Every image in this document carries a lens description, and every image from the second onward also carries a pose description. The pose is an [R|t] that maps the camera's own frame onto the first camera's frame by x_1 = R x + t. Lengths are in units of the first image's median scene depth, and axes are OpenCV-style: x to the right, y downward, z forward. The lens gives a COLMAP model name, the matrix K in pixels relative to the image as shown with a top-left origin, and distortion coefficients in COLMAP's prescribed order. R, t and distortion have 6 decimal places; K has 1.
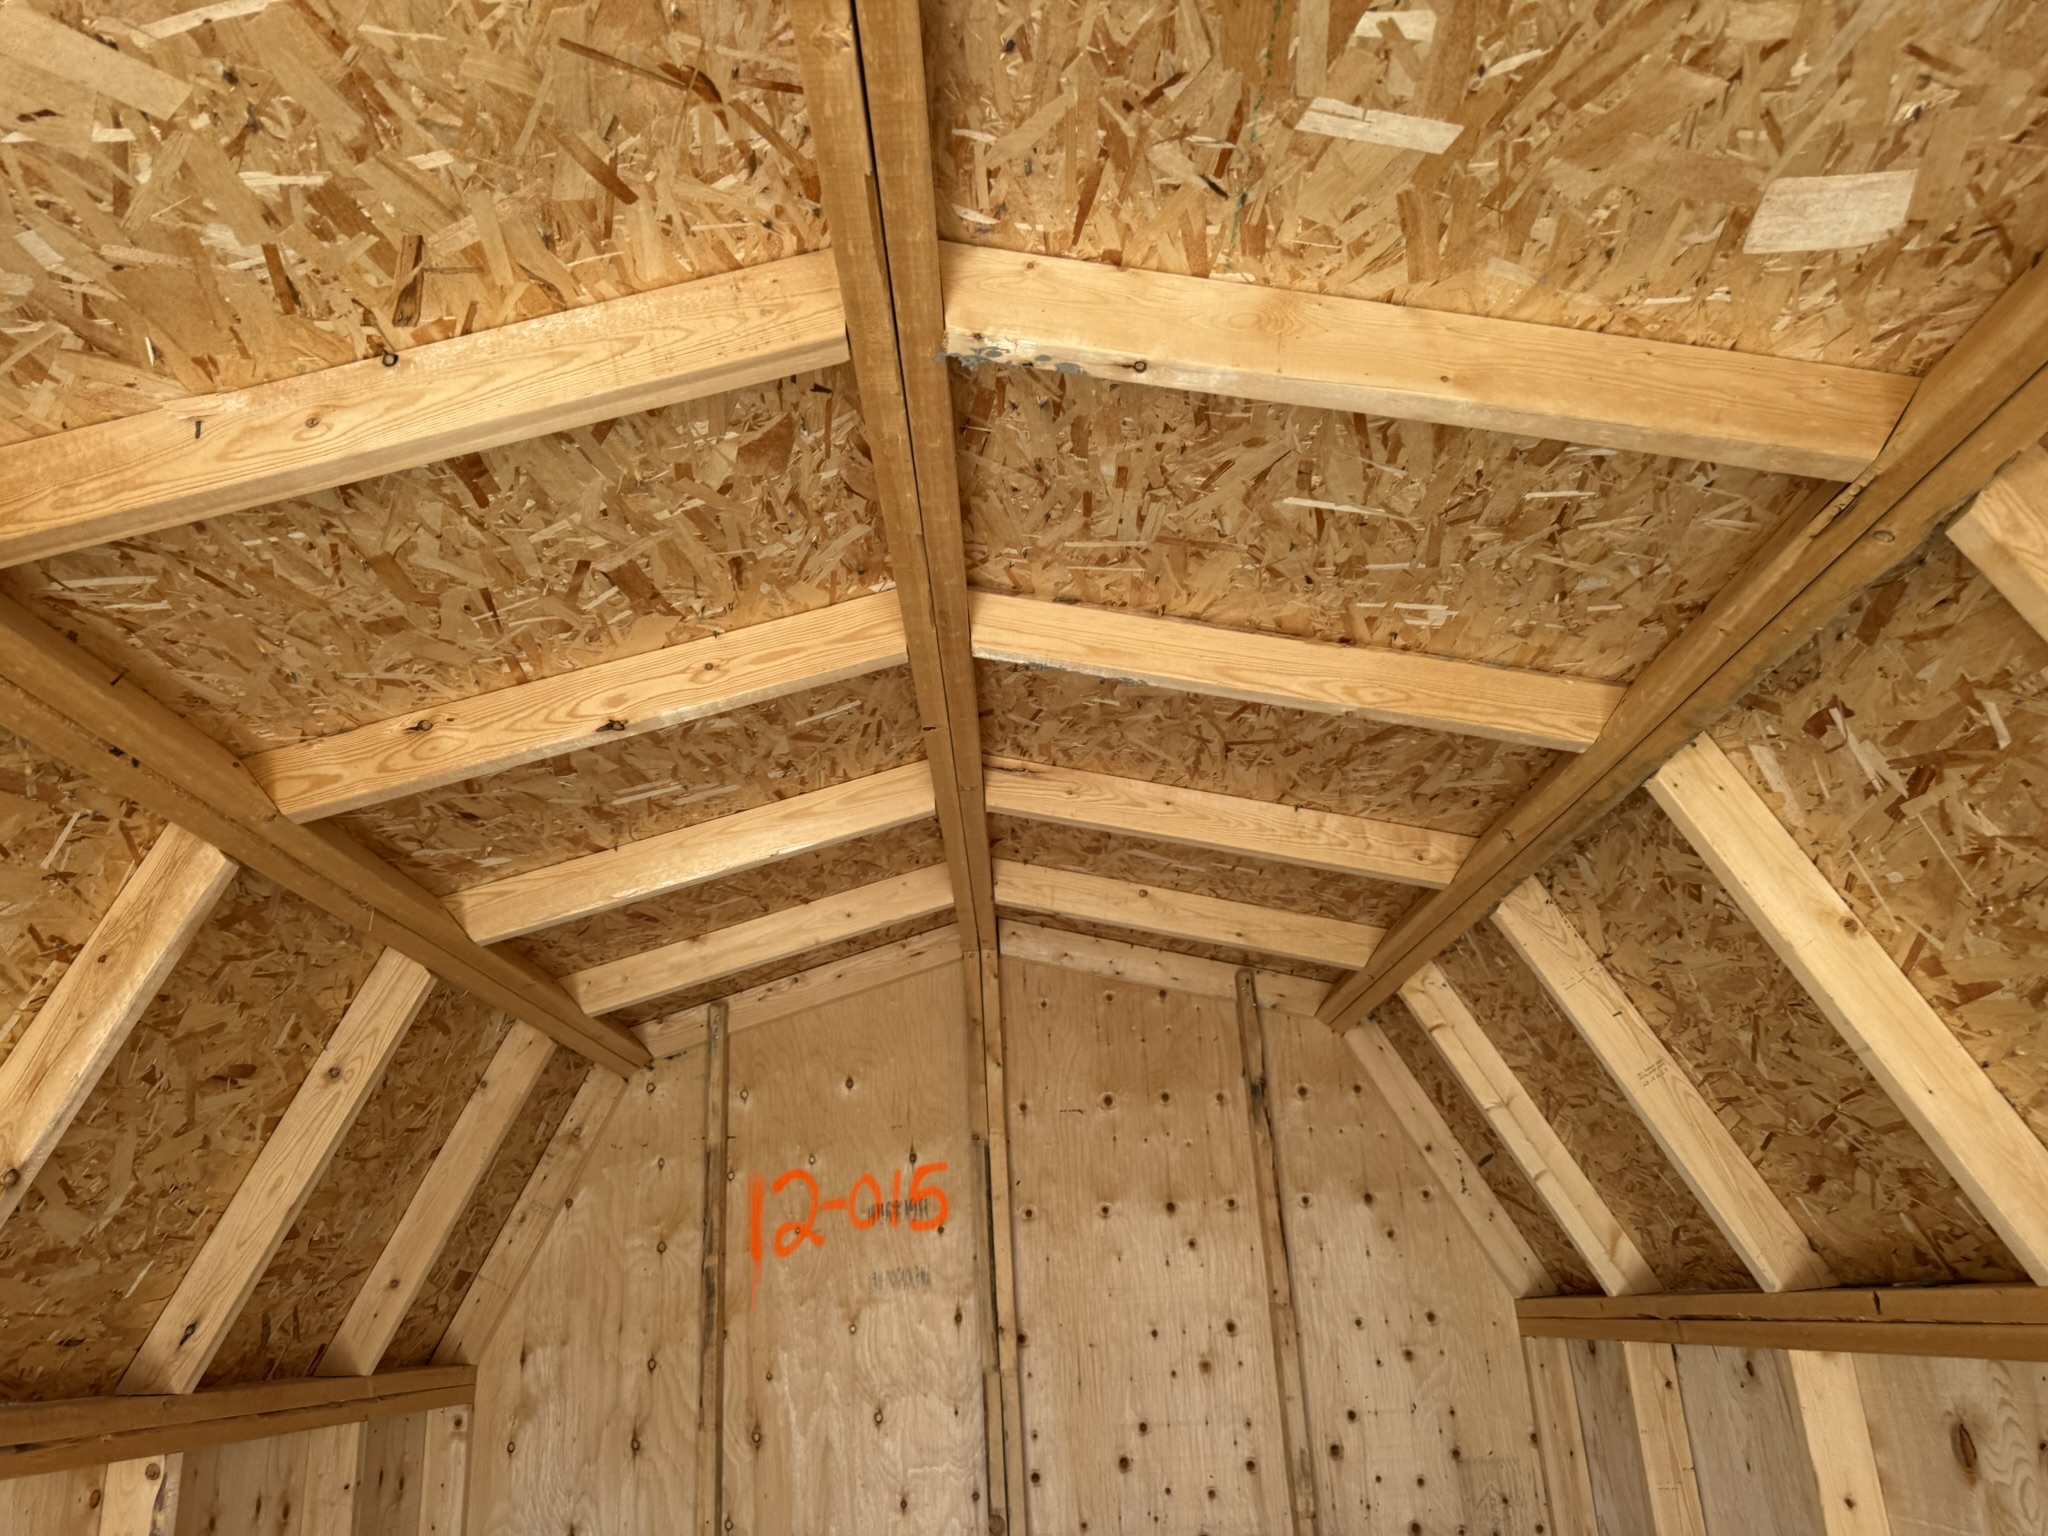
lens RADIAL K [[1478.2, 0, 997.9], [0, 1478.2, 763.3], [0, 0, 1]] dist [0.044281, -0.058195]
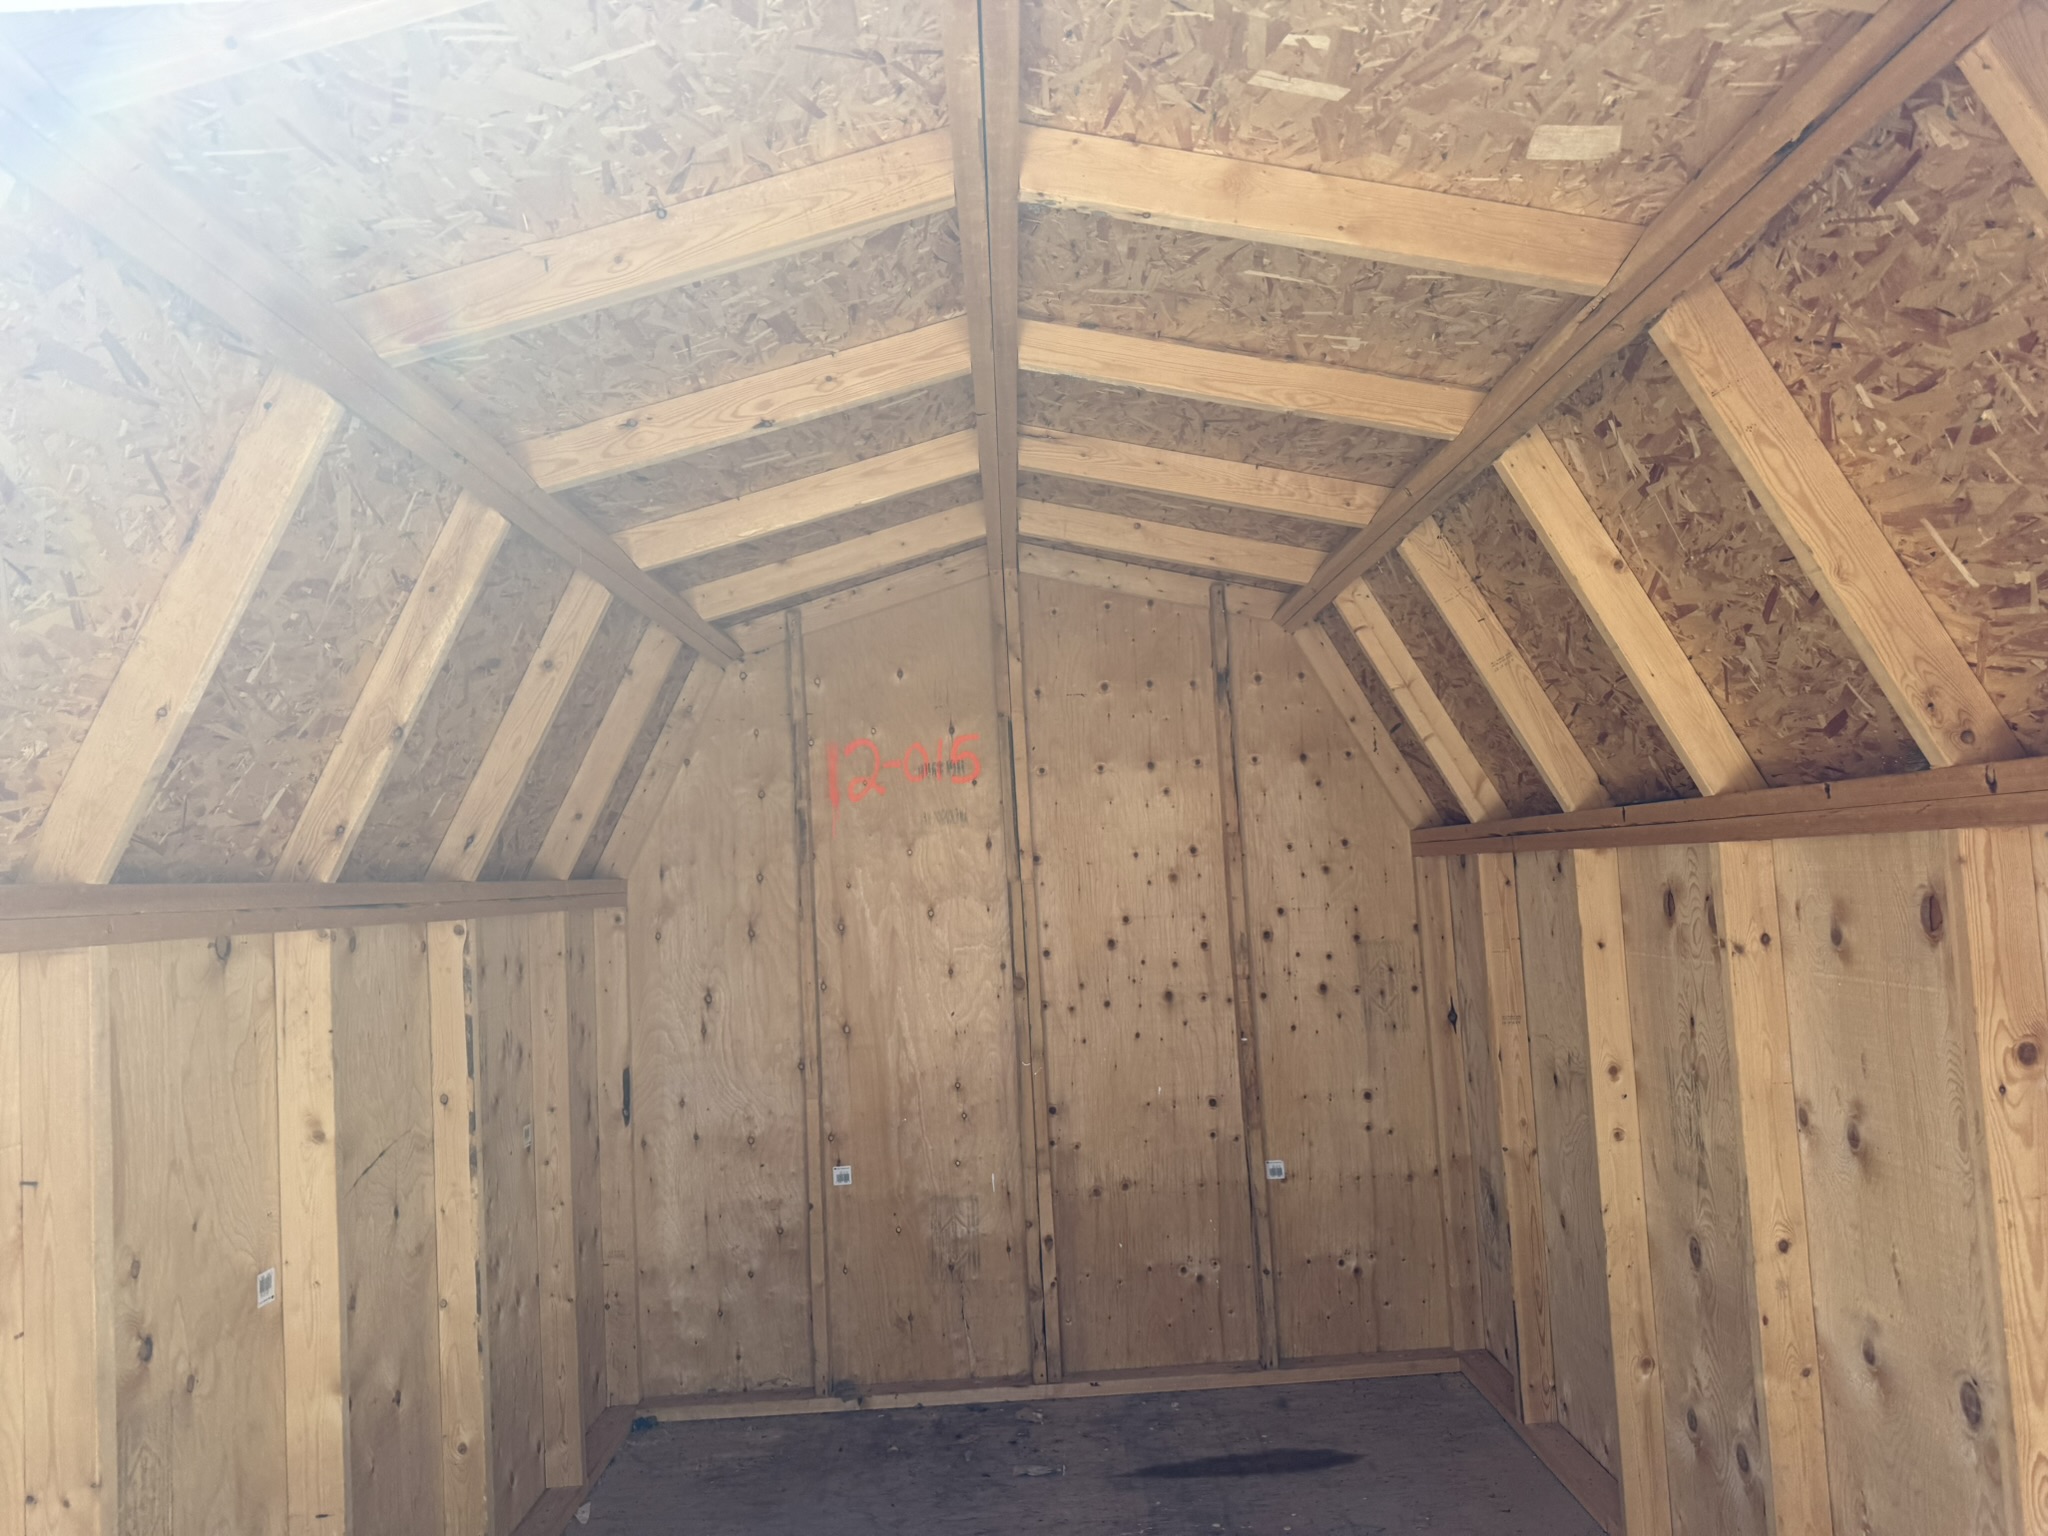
lens RADIAL K [[1478.2, 0, 996.1], [0, 1478.2, 758.6], [0, 0, 1]] dist [0.044281, -0.058195]
pose [[0.999980, -0.002577, 0.005837, -0.040385], [0.000919, 0.963462, 0.267845, -0.079363], [-0.006314, -0.267834, 0.963444, -0.366233]]
